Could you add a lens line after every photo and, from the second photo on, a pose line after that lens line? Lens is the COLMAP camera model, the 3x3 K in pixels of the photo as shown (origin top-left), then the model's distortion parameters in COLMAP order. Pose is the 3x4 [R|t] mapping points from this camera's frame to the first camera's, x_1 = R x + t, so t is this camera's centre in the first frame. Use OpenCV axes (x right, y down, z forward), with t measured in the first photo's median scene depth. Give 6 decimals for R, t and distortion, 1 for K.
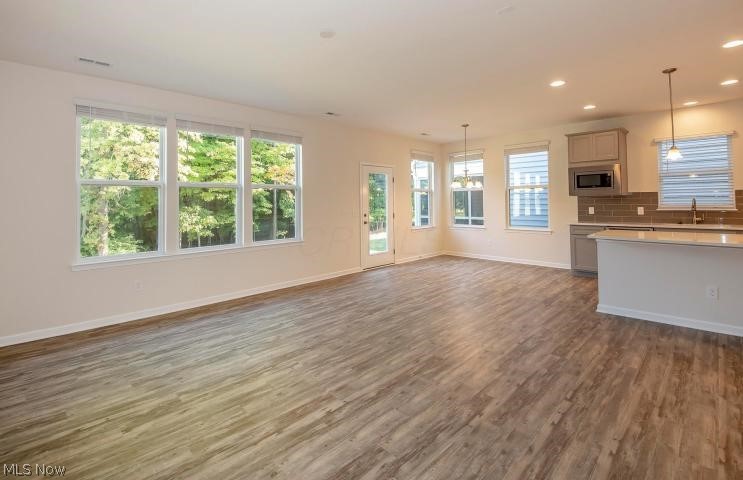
lens RADIAL K [[350.9, 0, 350.9], [0, 350.9, 192.9], [0, 0, 1]] dist [-0.000413, -0.010246]
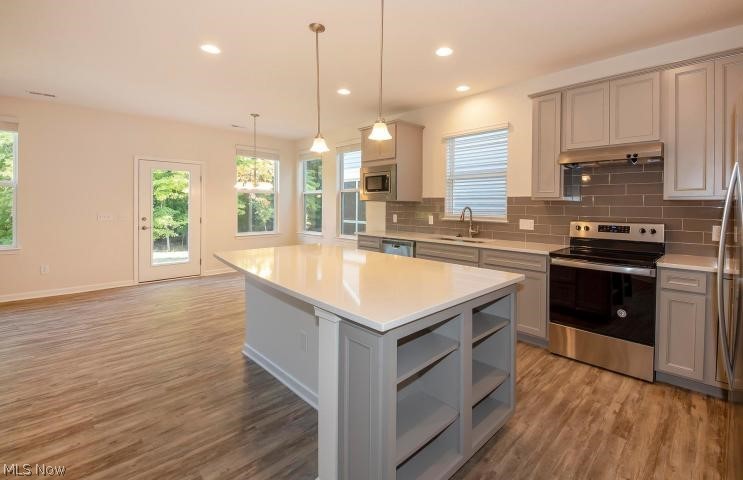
lens RADIAL K [[325.4, 0, 385.4], [0, 325.4, 212.1], [0, 0, 1]] dist [-0.015717, -0.004711]
pose [[0.997626, 0.016701, 0.066816, 1.371005], [-0.019994, 0.998603, 0.048917, -0.008905], [-0.065906, -0.050137, 0.996565, 0.439978]]
